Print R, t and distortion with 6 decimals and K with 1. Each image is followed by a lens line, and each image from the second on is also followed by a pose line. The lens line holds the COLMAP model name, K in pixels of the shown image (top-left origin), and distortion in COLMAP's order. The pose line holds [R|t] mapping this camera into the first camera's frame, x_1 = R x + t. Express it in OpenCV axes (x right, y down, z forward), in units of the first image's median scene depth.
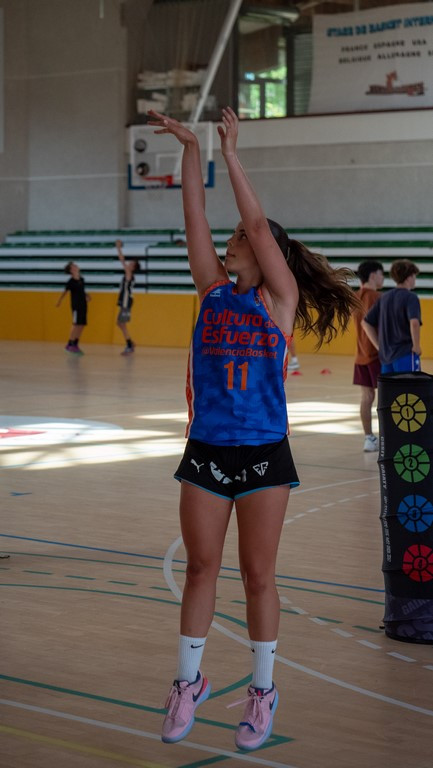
lens RADIAL K [[2245.9, 0, 216.5], [0, 2245.9, 384.0], [0, 0, 1]] dist [-0.033179, -0.187523]
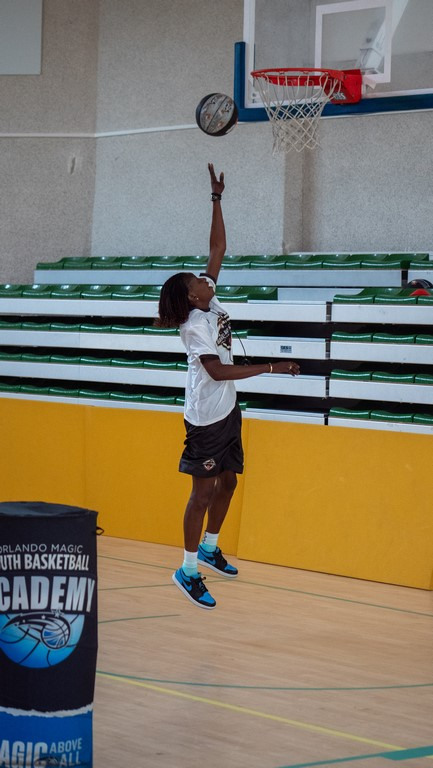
lens RADIAL K [[2492.1, 0, 216.5], [0, 2492.1, 384.0], [0, 0, 1]] dist [0.106605, 0.227151]
pose [[0.988430, 0.021693, -0.150119, 0.011896], [-0.025608, 0.999379, -0.024198, -0.036367], [0.149501, 0.027762, 0.988372, 0.584778]]
